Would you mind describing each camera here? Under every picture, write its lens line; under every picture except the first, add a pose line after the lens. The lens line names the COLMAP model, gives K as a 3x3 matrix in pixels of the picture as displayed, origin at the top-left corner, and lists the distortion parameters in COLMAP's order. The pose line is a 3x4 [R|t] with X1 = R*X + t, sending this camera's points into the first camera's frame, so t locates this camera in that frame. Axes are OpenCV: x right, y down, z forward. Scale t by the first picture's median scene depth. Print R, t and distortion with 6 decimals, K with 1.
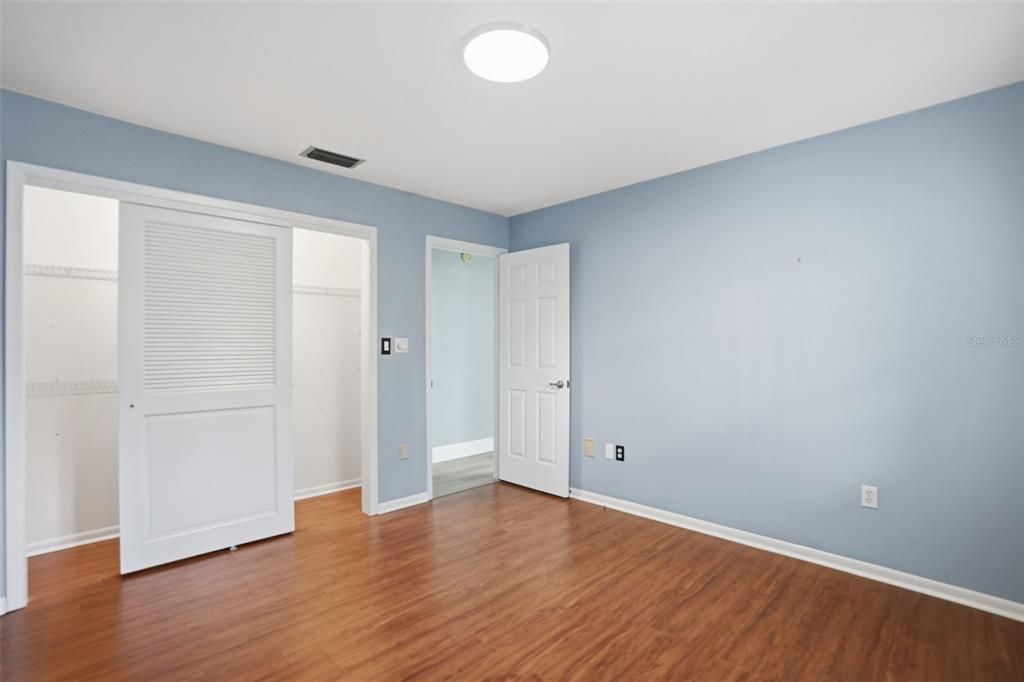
lens RADIAL K [[508.7, 0, 510.0], [0, 508.7, 338.4], [0, 0, 1]] dist [0.001218, 0.000048]
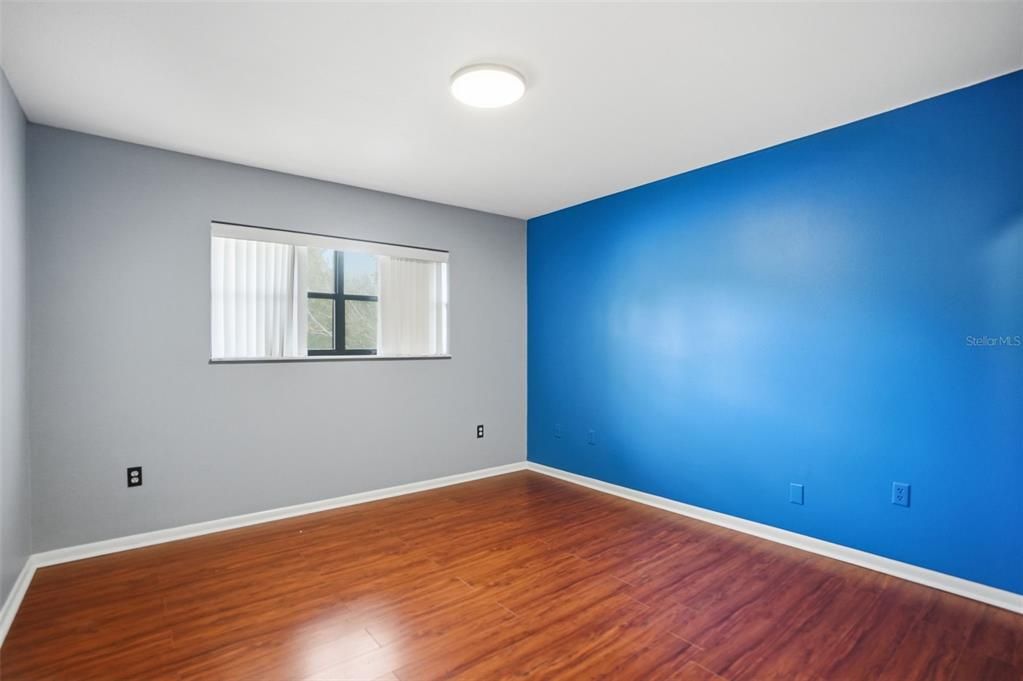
lens RADIAL K [[508.2, 0, 509.5], [0, 508.2, 337.9], [0, 0, 1]] dist [0.001218, 0.000048]
pose [[-0.994512, 0.003825, 0.104553, -0.169876], [0.001989, 0.999842, -0.017660, 0.032159], [-0.104604, -0.017355, -0.994363, 2.059549]]
